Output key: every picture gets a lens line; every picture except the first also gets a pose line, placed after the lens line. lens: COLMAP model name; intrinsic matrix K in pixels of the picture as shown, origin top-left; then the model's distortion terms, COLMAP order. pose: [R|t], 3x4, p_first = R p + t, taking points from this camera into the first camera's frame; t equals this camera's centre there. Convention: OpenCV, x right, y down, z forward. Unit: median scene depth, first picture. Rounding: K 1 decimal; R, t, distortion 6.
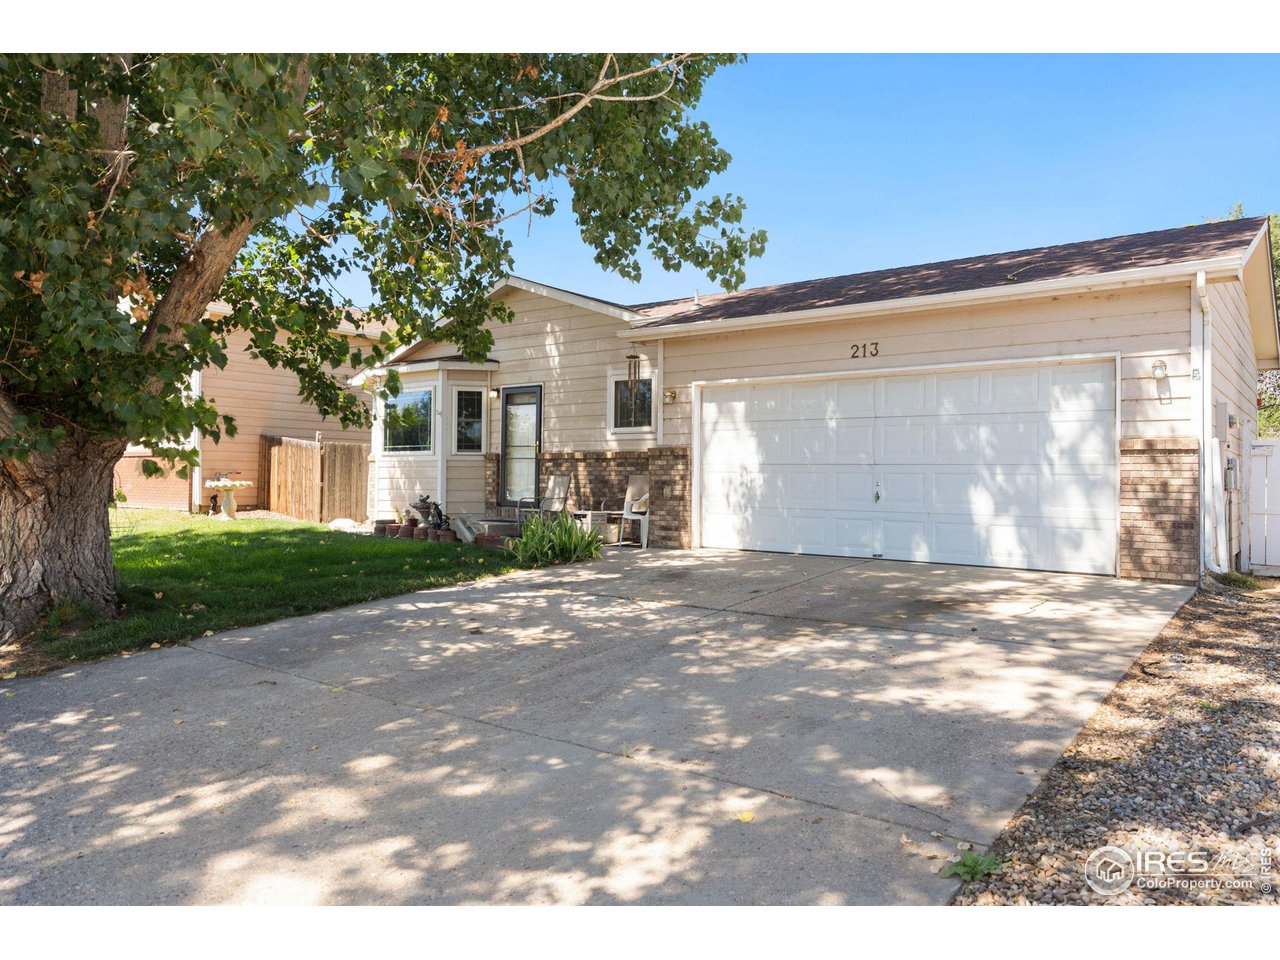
lens RADIAL K [[854.7, 0, 640.6], [0, 854.7, 483.5], [0, 0, 1]] dist [0.043939, 0.000351]
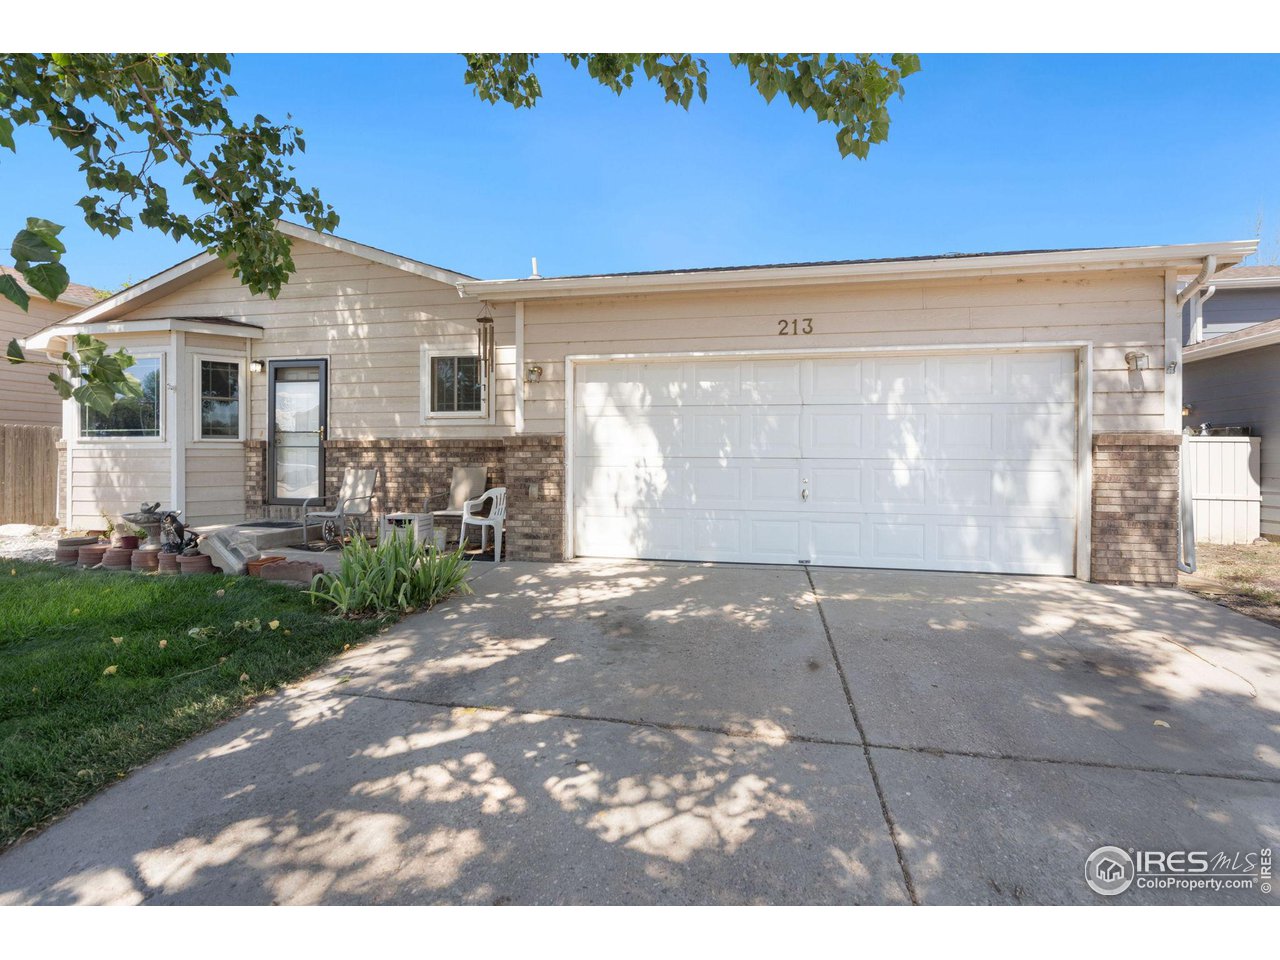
lens RADIAL K [[587.8, 0, 648.7], [0, 587.8, 465.1], [0, 0, 1]] dist [-0.001649, 0.001124]
pose [[0.897151, -0.012081, 0.441558, -0.095759], [0.008248, 0.999910, 0.010600, -0.016255], [-0.441646, -0.005868, 0.897170, 0.377844]]
